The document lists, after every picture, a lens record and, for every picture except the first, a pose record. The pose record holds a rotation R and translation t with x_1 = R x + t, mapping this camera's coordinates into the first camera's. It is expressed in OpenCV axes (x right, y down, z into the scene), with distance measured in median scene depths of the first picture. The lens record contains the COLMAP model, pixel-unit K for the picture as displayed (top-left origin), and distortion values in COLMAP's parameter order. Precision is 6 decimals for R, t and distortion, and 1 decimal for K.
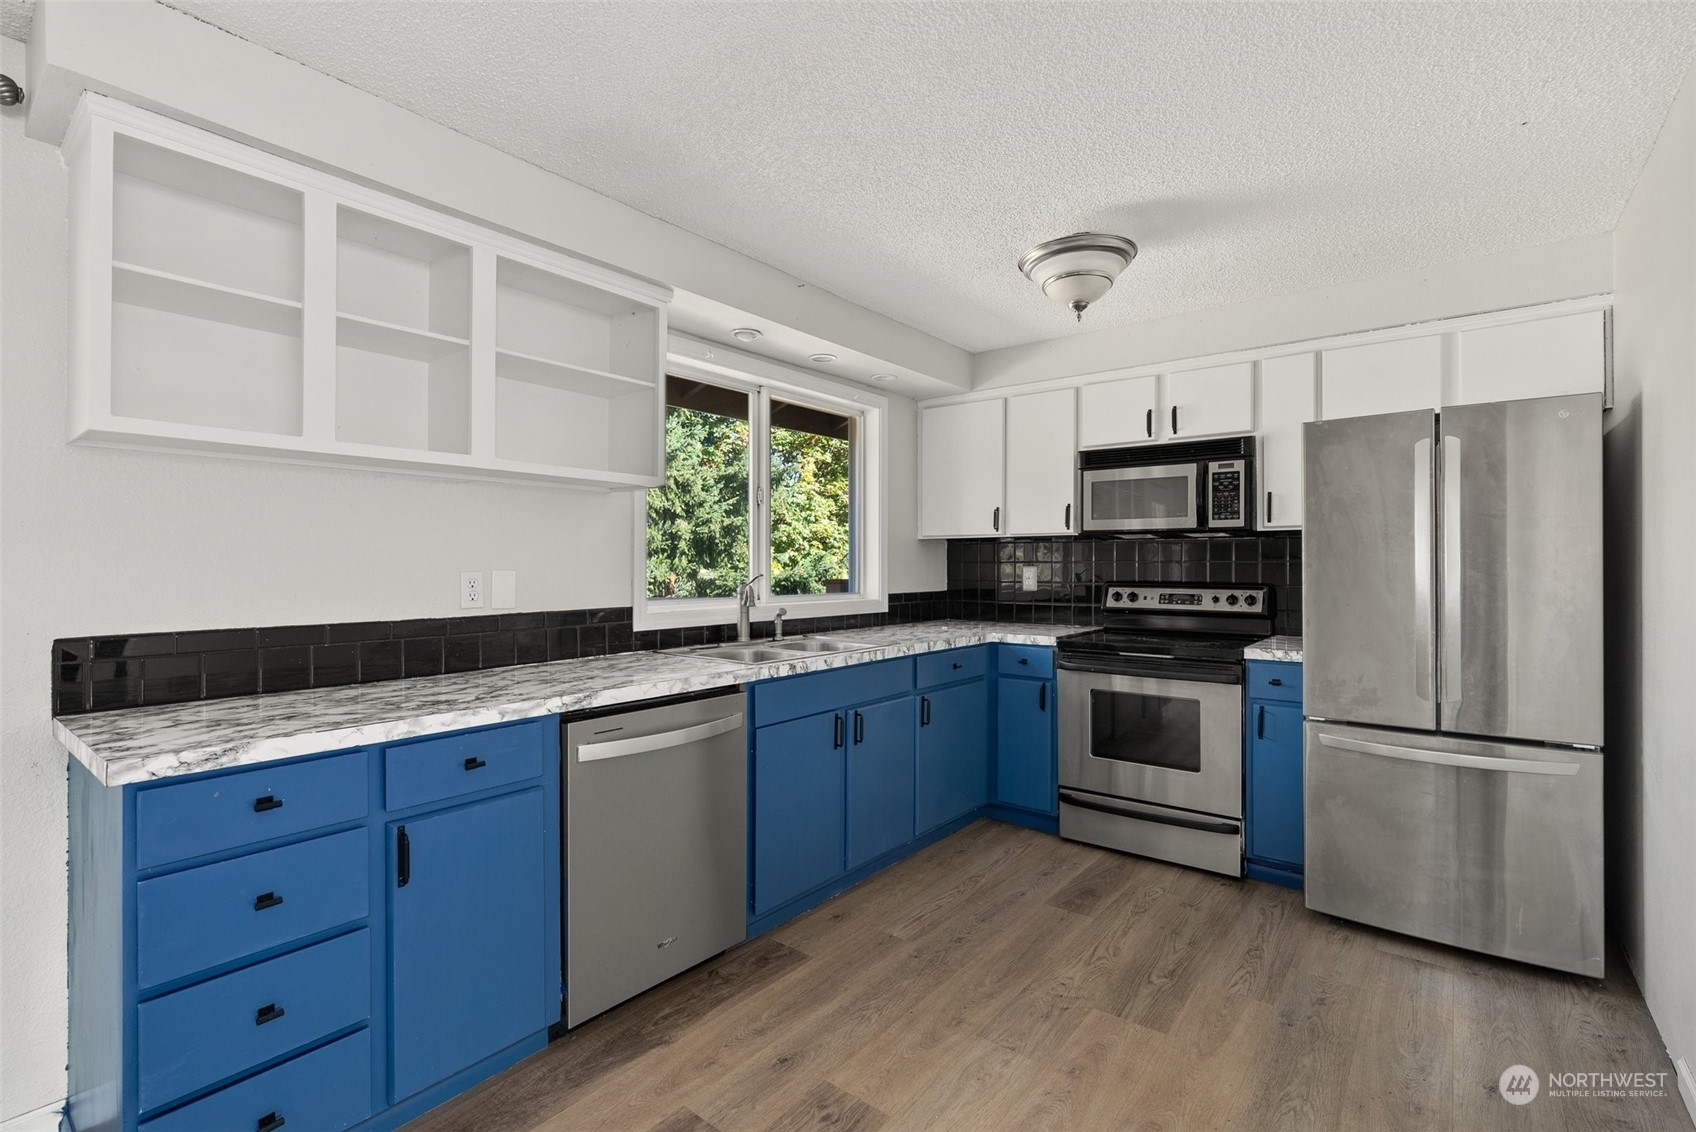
lens RADIAL K [[774.2, 0, 850.7], [0, 774.2, 560.4], [0, 0, 1]] dist [-0.003163, -0.000088]
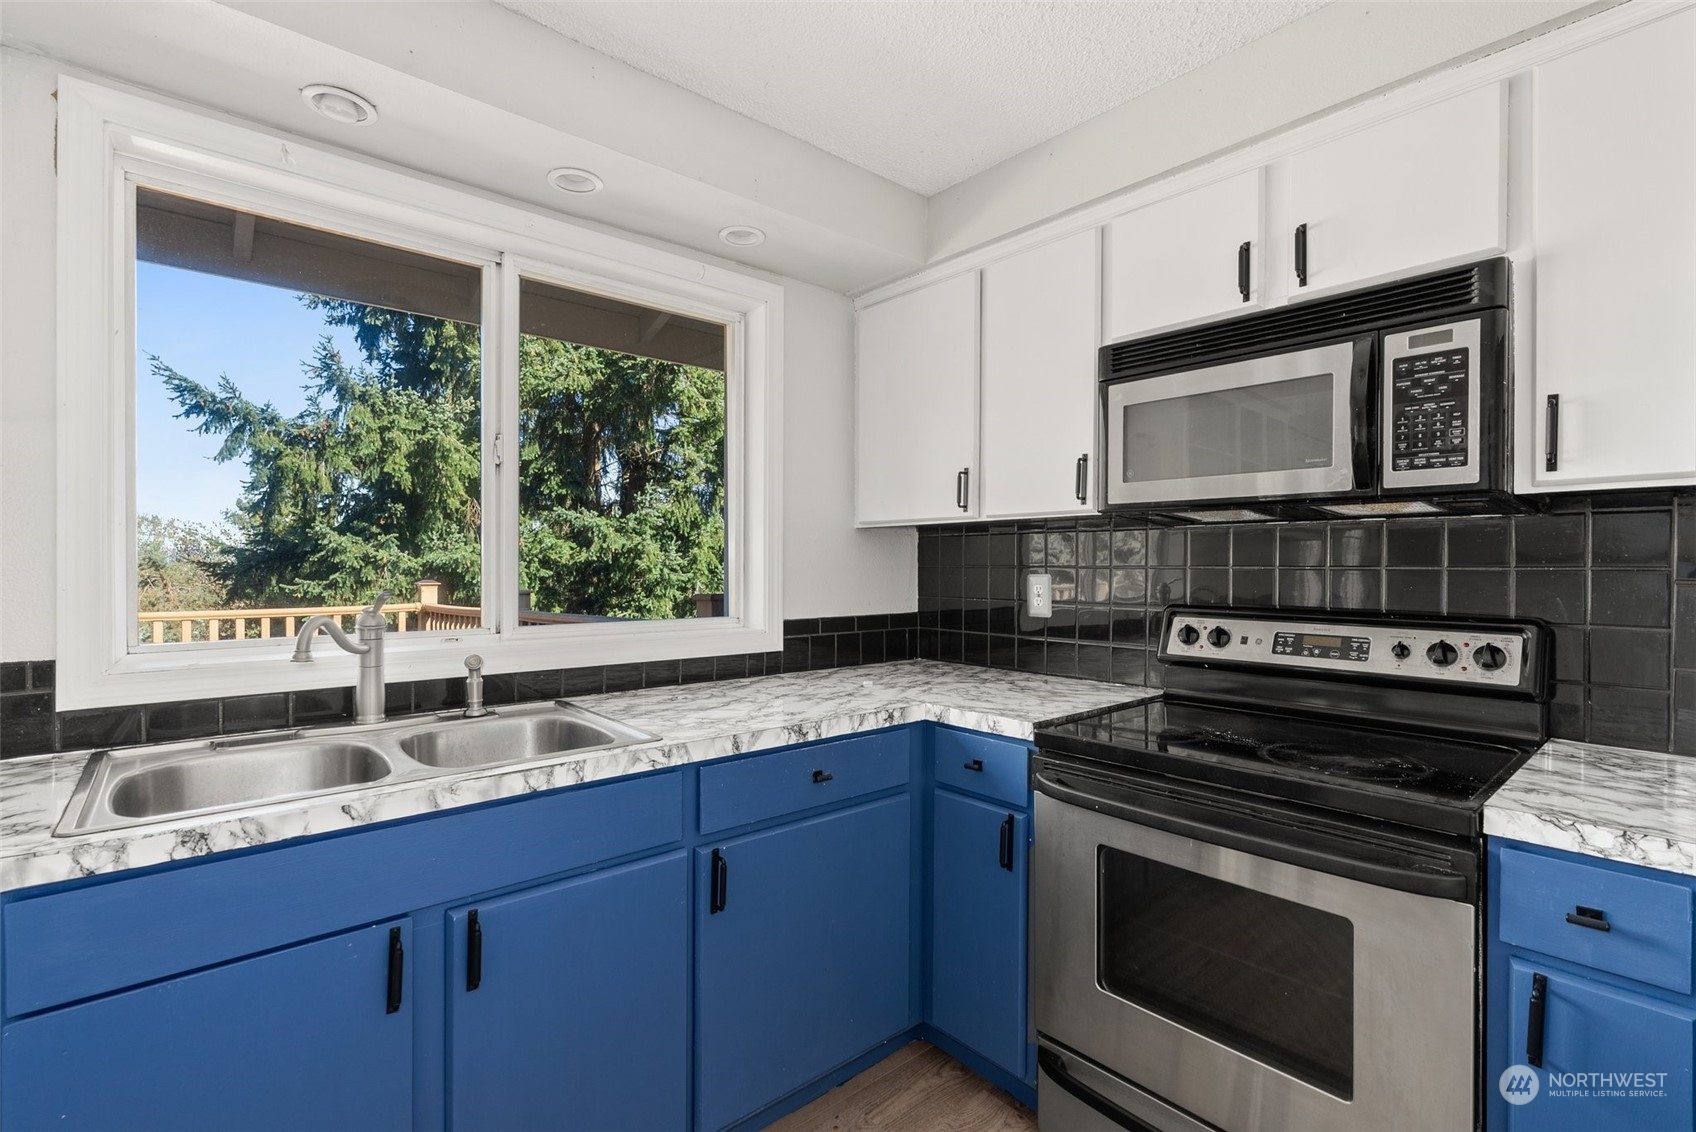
lens RADIAL K [[774.2, 0, 847.6], [0, 774.2, 565.4], [0, 0, 1]] dist [-0.003163, -0.000088]
pose [[0.983131, 0.003434, -0.182873, 0.238606], [-0.002408, 0.999980, 0.005832, -0.002075], [0.182889, -0.005293, 0.983119, 0.502173]]
